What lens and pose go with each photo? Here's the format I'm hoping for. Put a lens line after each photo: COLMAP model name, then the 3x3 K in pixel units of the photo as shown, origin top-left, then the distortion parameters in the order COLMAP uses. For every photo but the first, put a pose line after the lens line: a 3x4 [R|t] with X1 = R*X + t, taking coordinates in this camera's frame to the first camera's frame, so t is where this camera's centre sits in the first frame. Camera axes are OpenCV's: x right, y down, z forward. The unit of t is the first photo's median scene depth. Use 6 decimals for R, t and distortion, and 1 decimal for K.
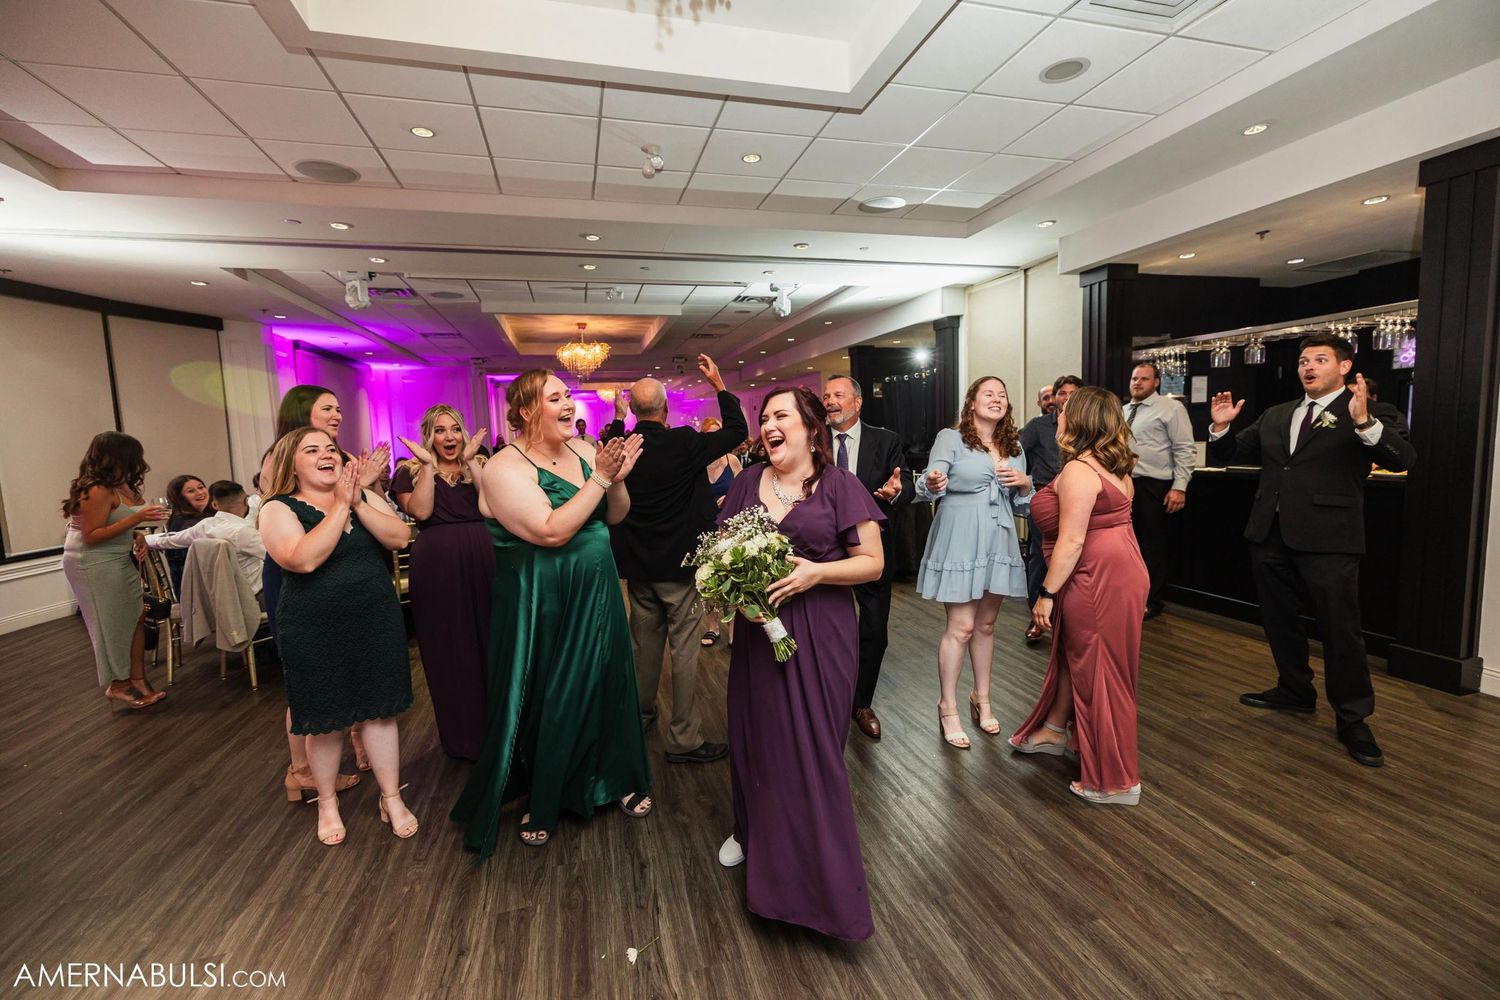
lens RADIAL K [[633.5, 0, 749.3], [0, 633.5, 494.7], [0, 0, 1]] dist [0.003029, -0.000722]
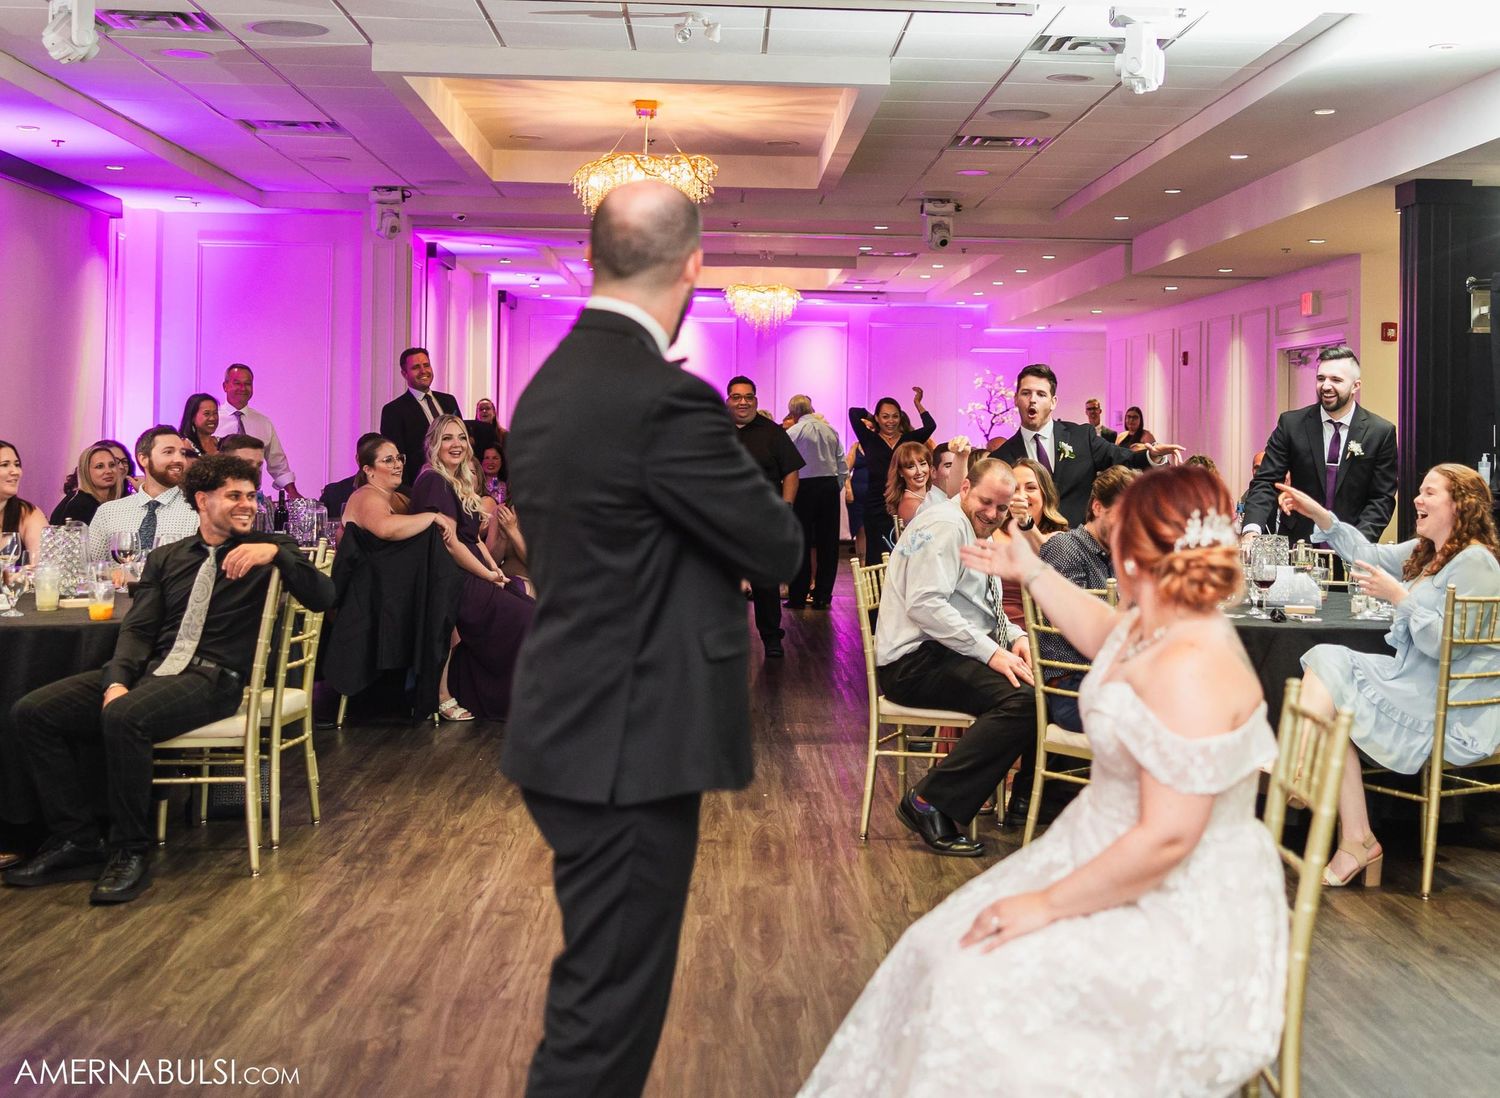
lens RADIAL K [[2016.6, 0, 853.5], [0, 2016.6, 400.1], [0, 0, 1]] dist [0.009261, 0.000000]
pose [[0.978610, 0.046629, -0.200368, 0.131088], [-0.069453, 0.991675, -0.108433, 0.027403], [0.193644, 0.120030, 0.973702, -0.130111]]
